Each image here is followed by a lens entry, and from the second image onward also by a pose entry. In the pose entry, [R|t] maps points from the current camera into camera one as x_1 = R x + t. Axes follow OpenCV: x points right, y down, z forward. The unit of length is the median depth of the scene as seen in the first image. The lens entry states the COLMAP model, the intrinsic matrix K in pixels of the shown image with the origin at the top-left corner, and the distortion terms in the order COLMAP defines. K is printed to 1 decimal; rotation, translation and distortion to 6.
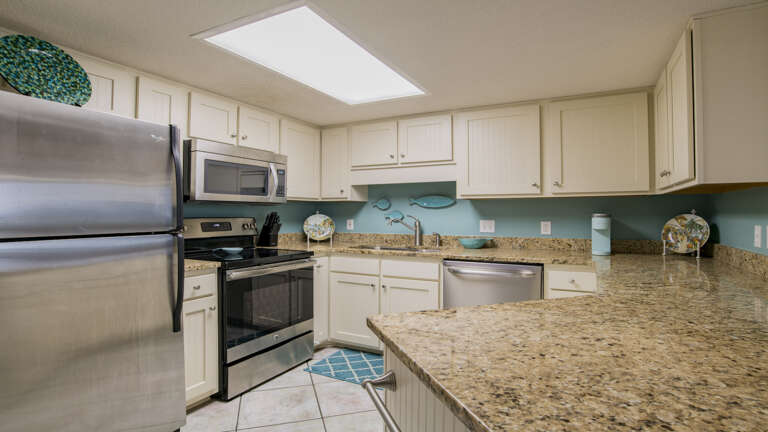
lens RADIAL K [[397.6, 0, 383.5], [0, 397.6, 212.8], [0, 0, 1]] dist [-0.007986, 0.006455]
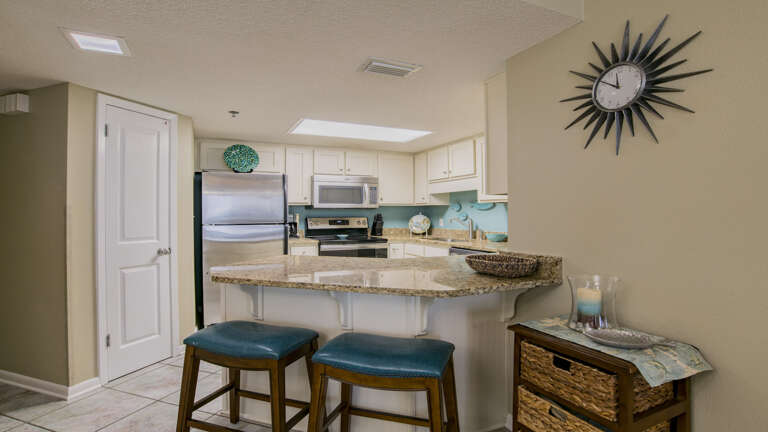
lens RADIAL K [[397.6, 0, 385.1], [0, 397.6, 215.7], [0, 0, 1]] dist [-0.007986, 0.006455]
pose [[0.799129, -0.001532, -0.601157, 0.706917], [0.004995, 0.999979, 0.004091, 0.000397], [0.601139, -0.006272, 0.799120, -0.230276]]
